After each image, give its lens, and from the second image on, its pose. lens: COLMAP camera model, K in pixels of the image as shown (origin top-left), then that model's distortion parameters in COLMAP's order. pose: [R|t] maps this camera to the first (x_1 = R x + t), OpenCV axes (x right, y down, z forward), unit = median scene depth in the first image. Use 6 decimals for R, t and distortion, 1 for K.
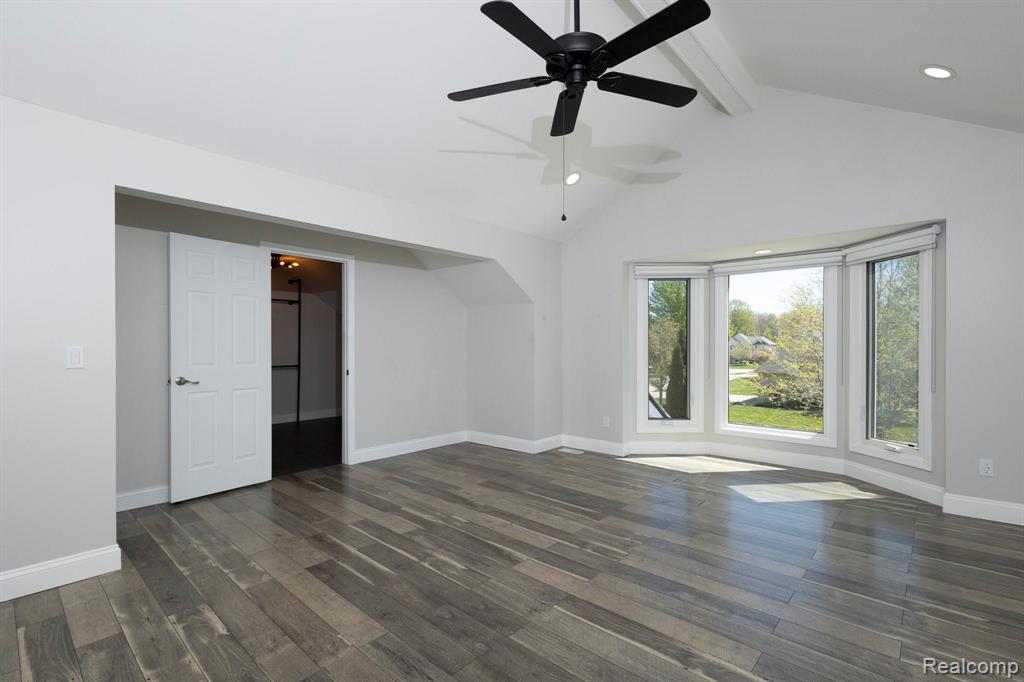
lens RADIAL K [[469.7, 0, 508.1], [0, 469.7, 342.8], [0, 0, 1]] dist [0.009059, -0.001209]
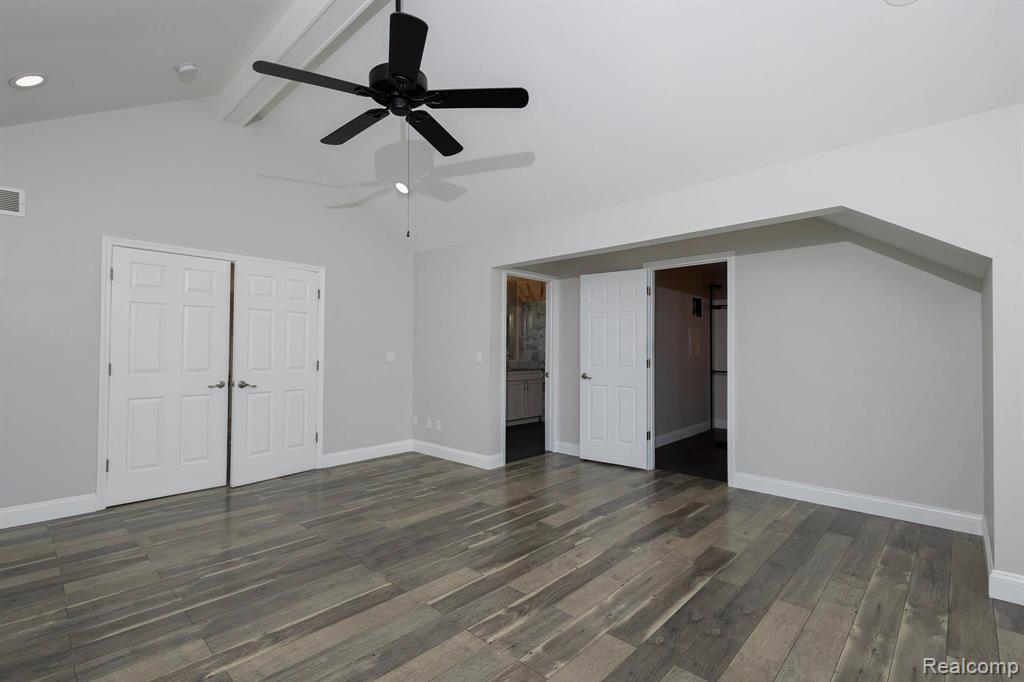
lens RADIAL K [[469.7, 0, 514.2], [0, 469.7, 344.5], [0, 0, 1]] dist [0.009059, -0.001209]
pose [[-0.019550, -0.010786, -0.999751, 0.935219], [0.004009, 0.999933, -0.010866, -0.002647], [0.999801, -0.004220, -0.019505, 1.001755]]
